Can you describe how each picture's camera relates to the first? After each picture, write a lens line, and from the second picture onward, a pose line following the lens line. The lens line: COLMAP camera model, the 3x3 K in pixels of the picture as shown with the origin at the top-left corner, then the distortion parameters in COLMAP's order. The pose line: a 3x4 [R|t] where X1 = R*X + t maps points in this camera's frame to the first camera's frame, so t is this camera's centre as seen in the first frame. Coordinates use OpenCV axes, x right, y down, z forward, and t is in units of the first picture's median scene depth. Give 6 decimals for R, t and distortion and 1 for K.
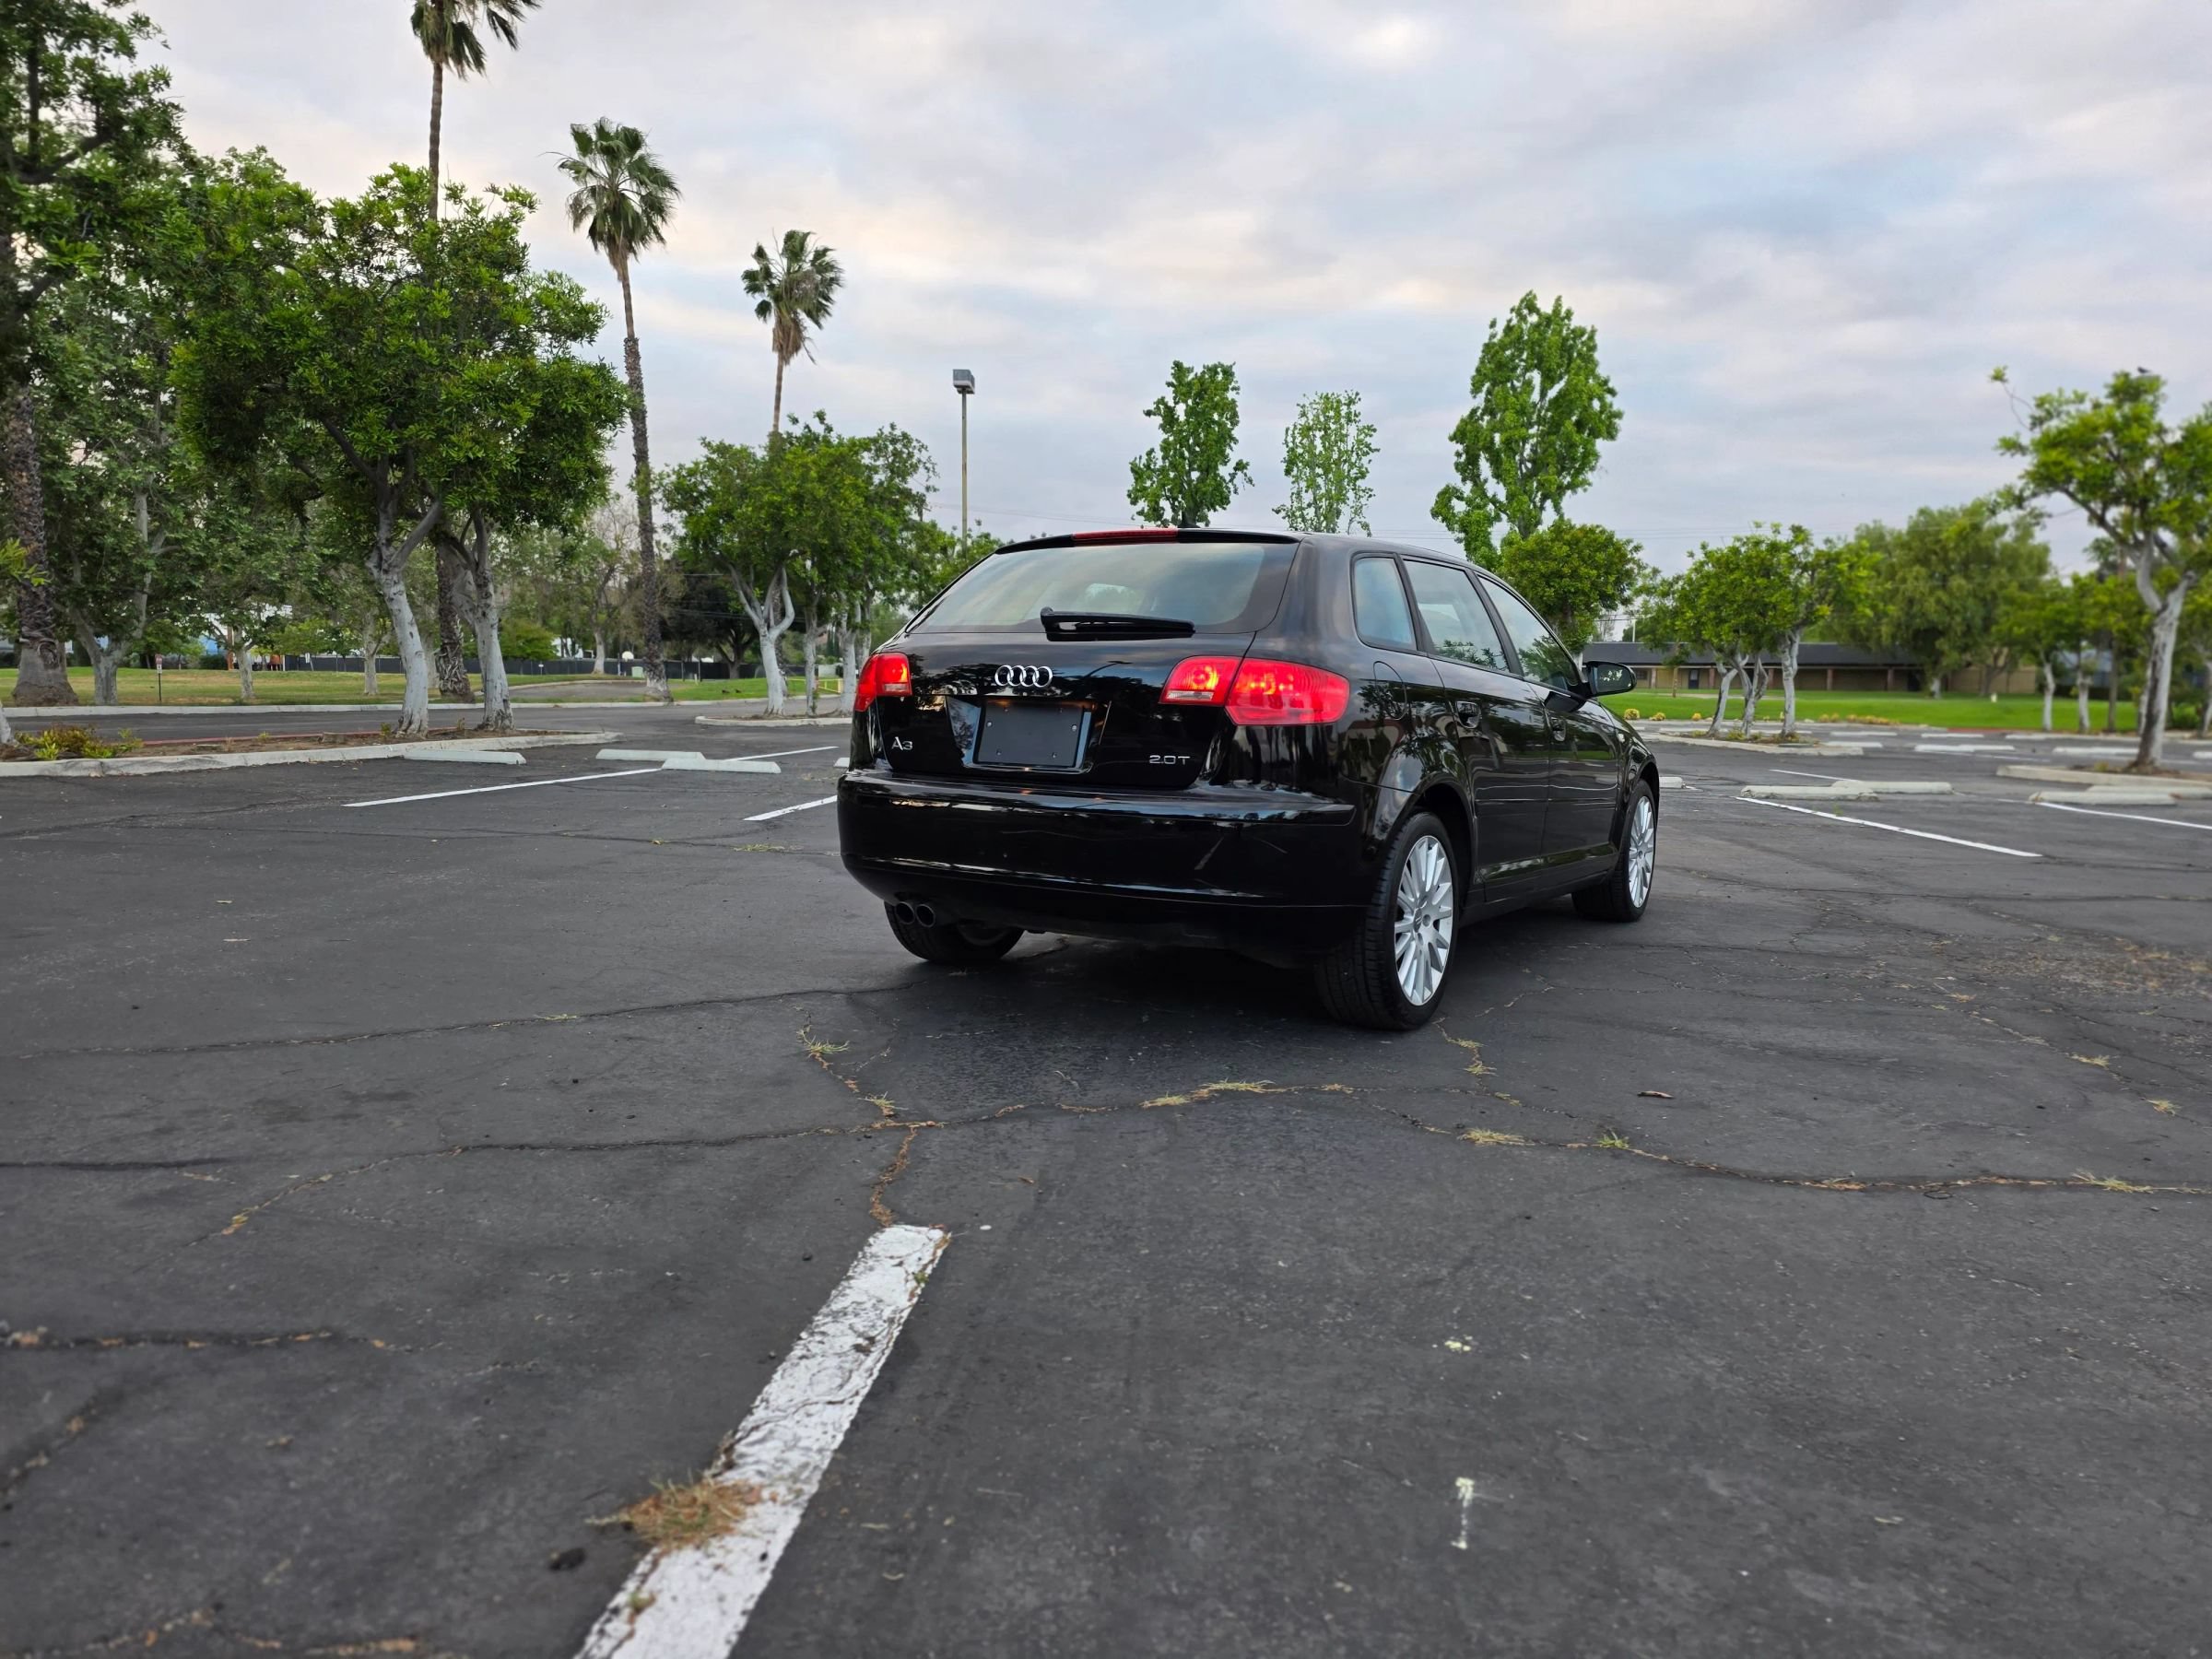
lens RADIAL K [[1480.5, 0, 1098.6], [0, 1480.5, 855.6], [0, 0, 1]] dist [0.074232, -0.060960]
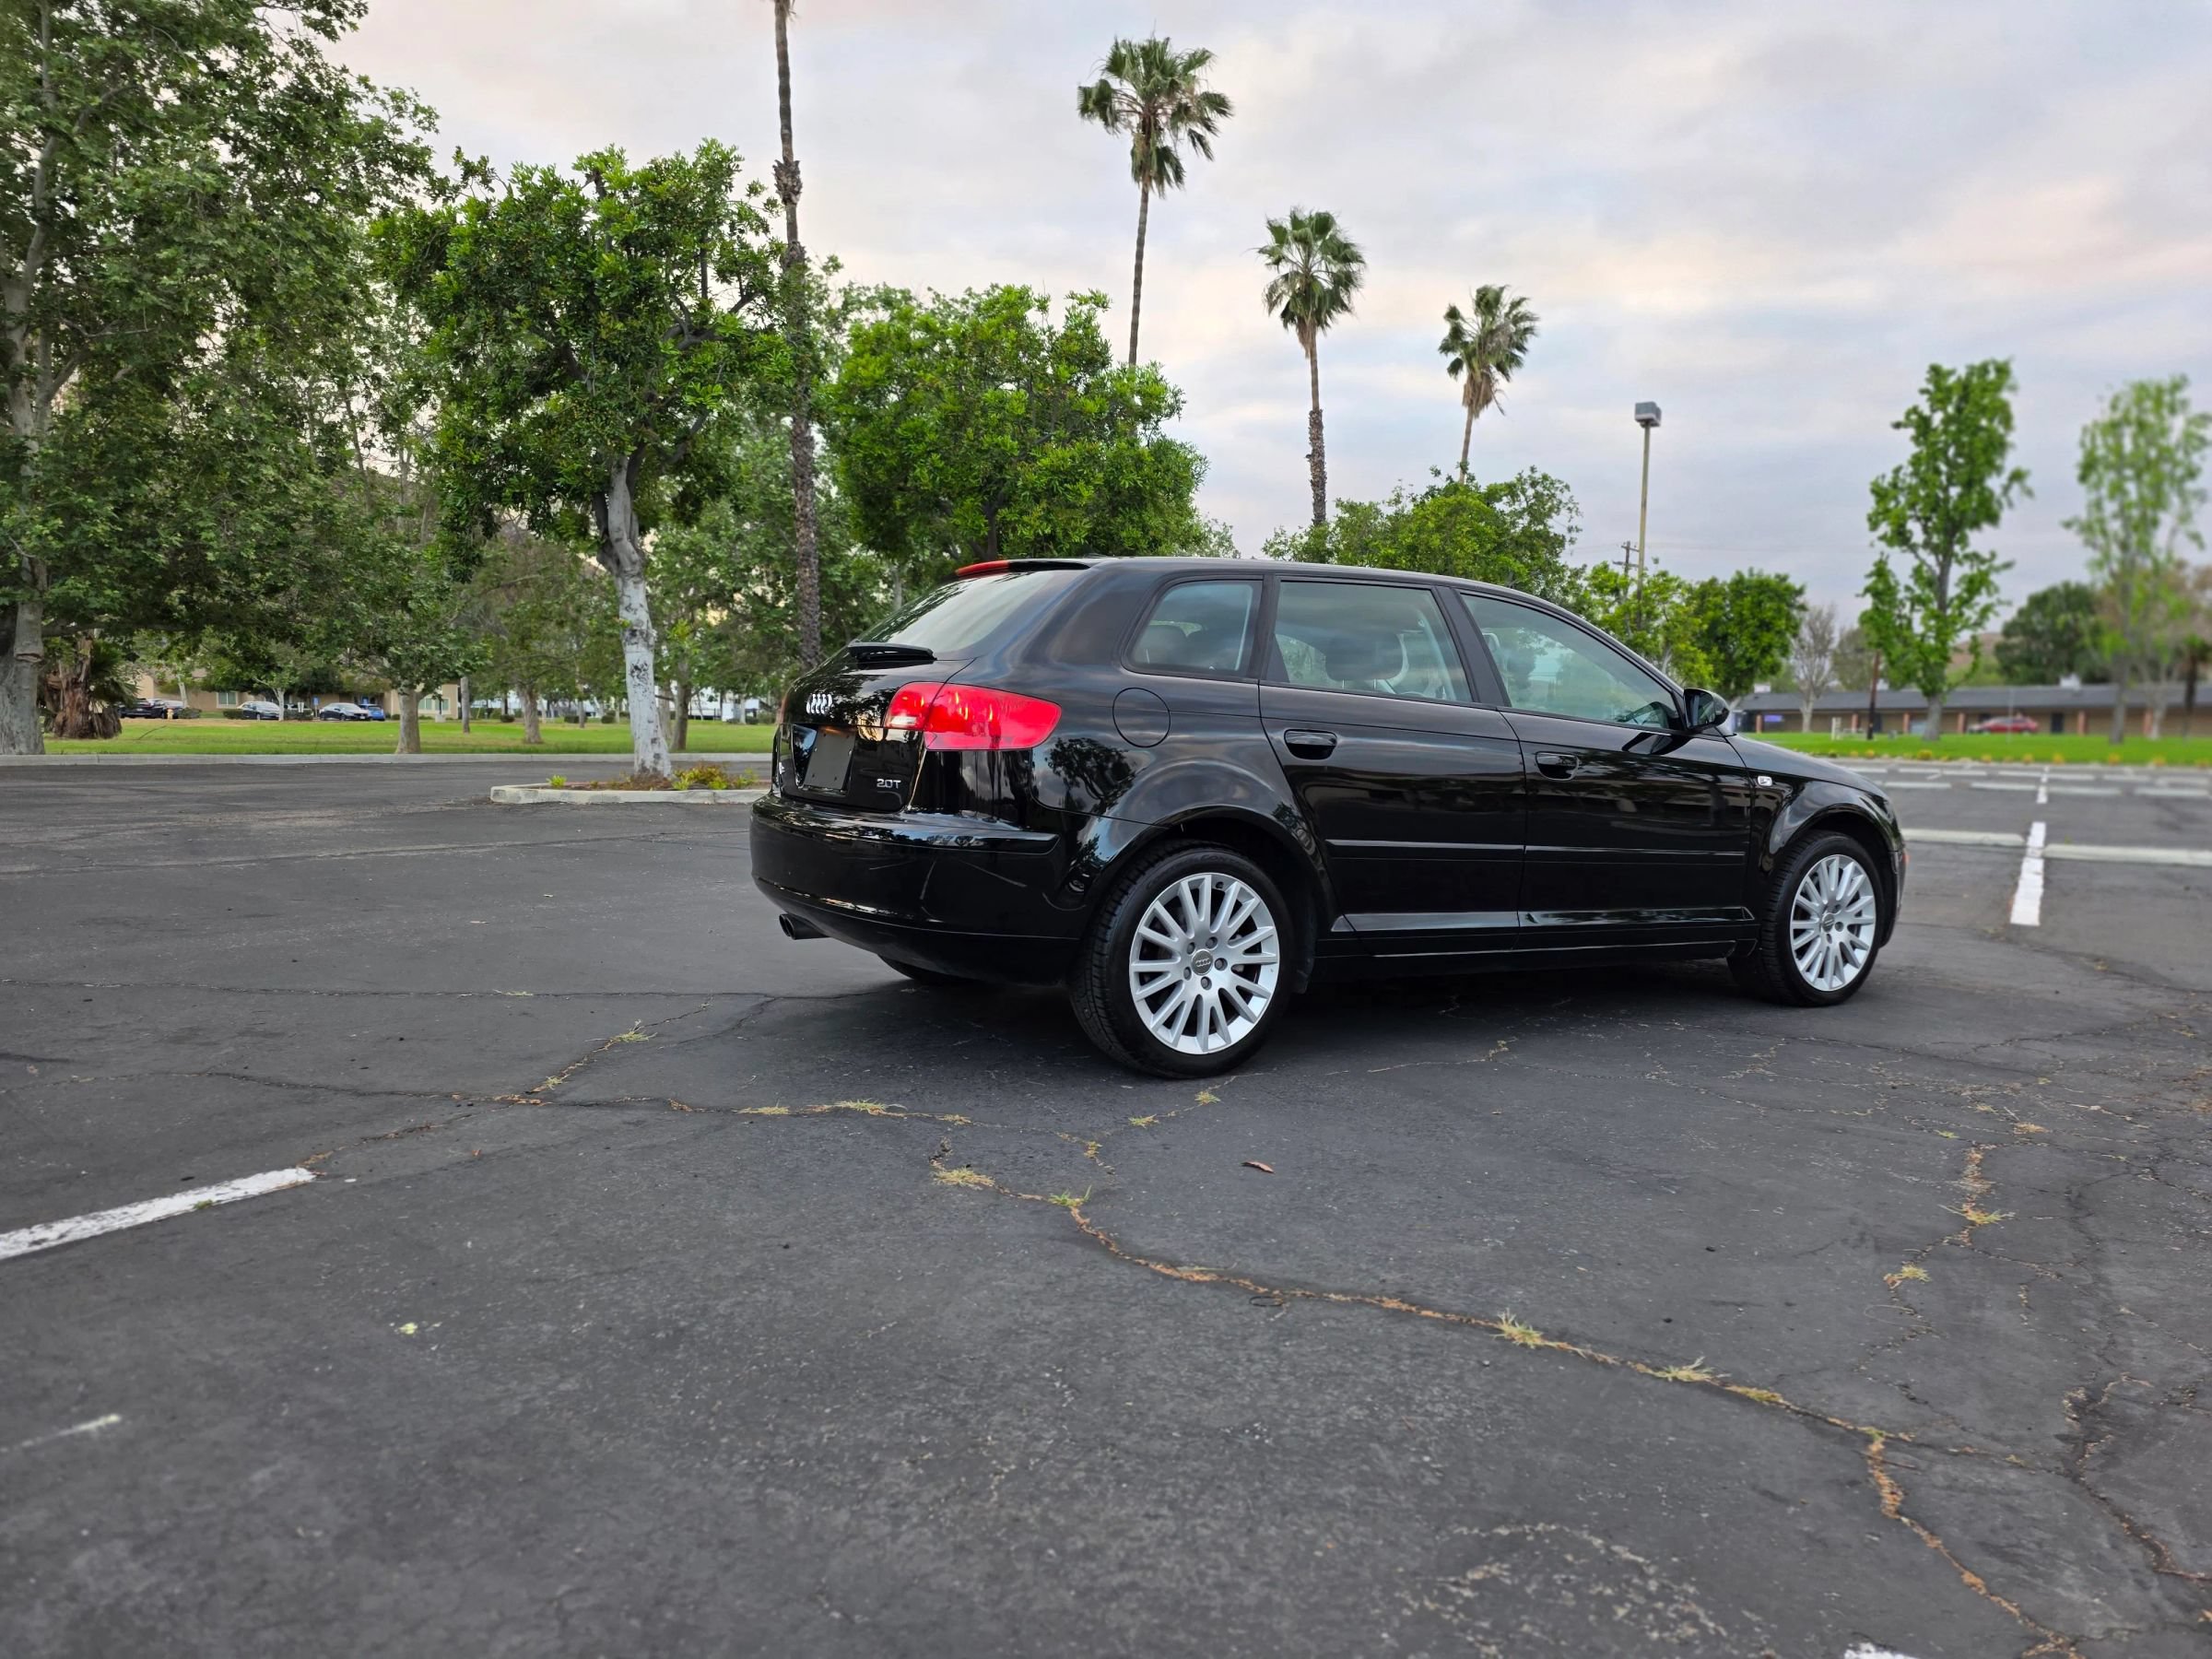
lens RADIAL K [[1478.2, 0, 1109.7], [0, 1478.2, 855.8], [0, 0, 1]] dist [0.069227, -0.051364]
pose [[0.888668, 0.037515, -0.457014, 0.060061], [-0.052990, 0.998372, -0.021085, -0.000228], [0.455480, 0.042955, 0.889209, 0.014710]]
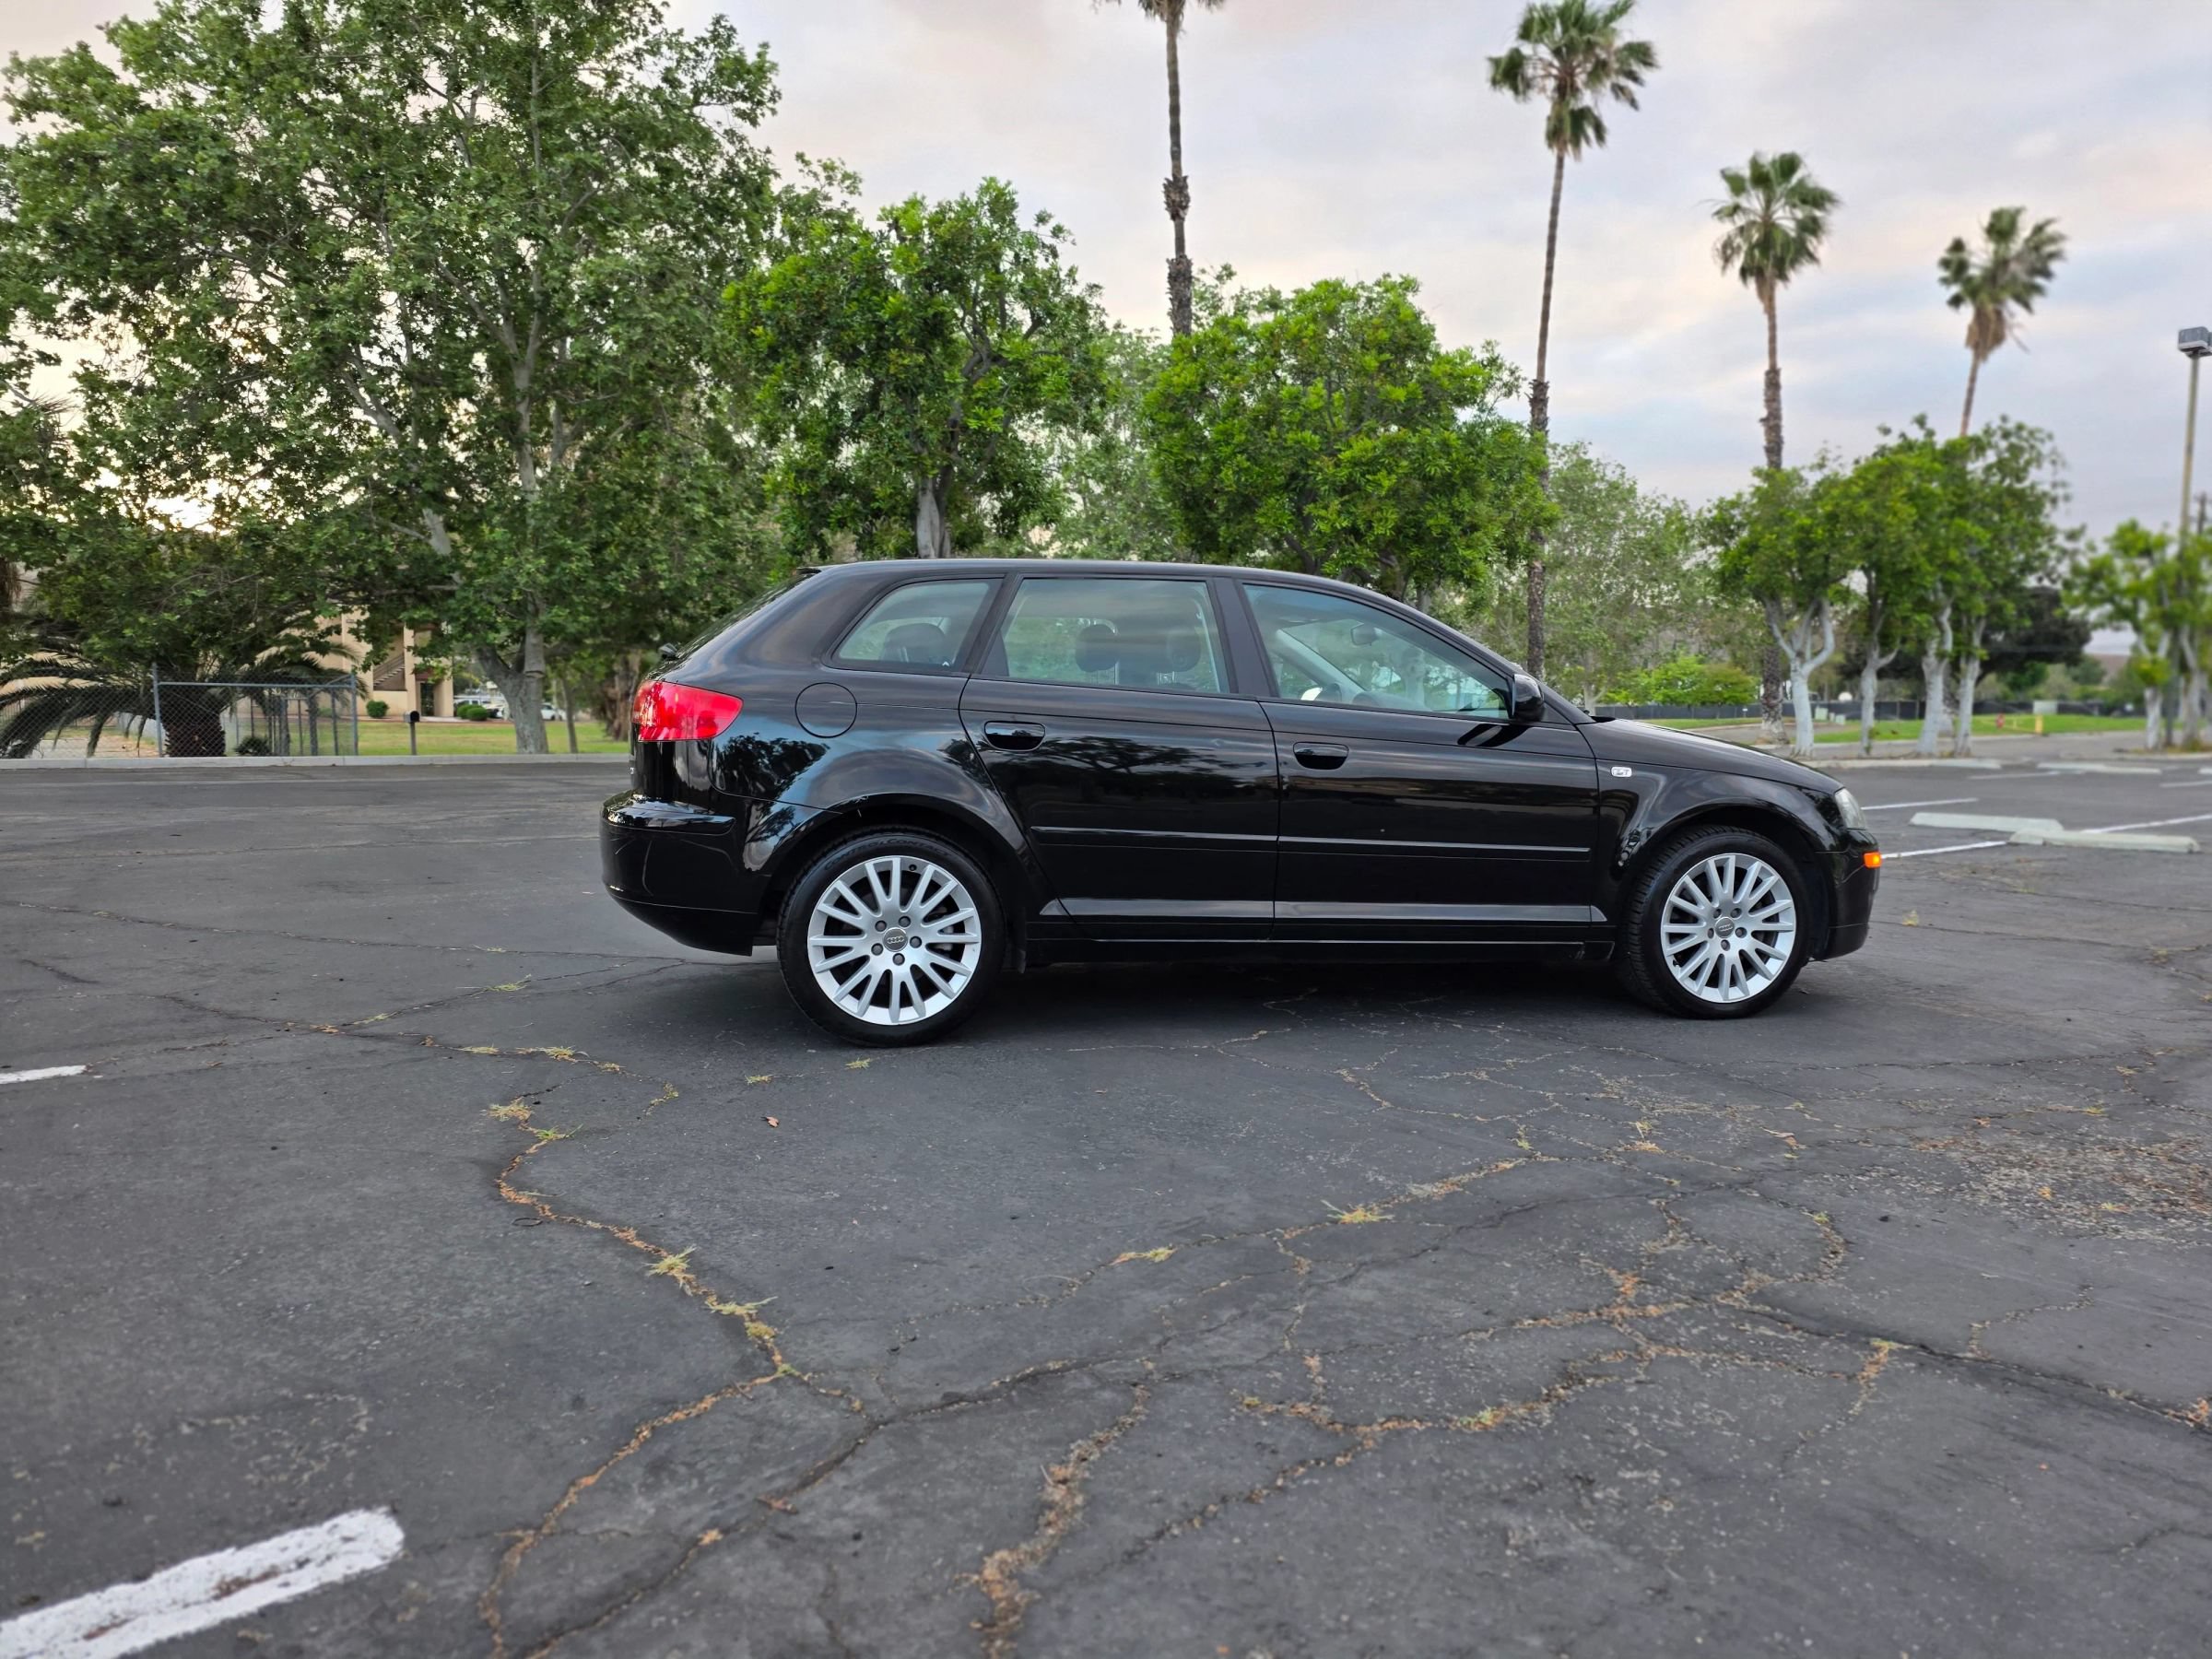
lens RADIAL K [[1478.2, 0, 1109.7], [0, 1478.2, 855.8], [0, 0, 1]] dist [0.069227, -0.051364]
pose [[0.704141, 0.052751, -0.708098, 0.104601], [-0.073768, 0.997275, 0.000938, -0.002654], [0.706217, 0.051575, 0.706114, 0.040686]]
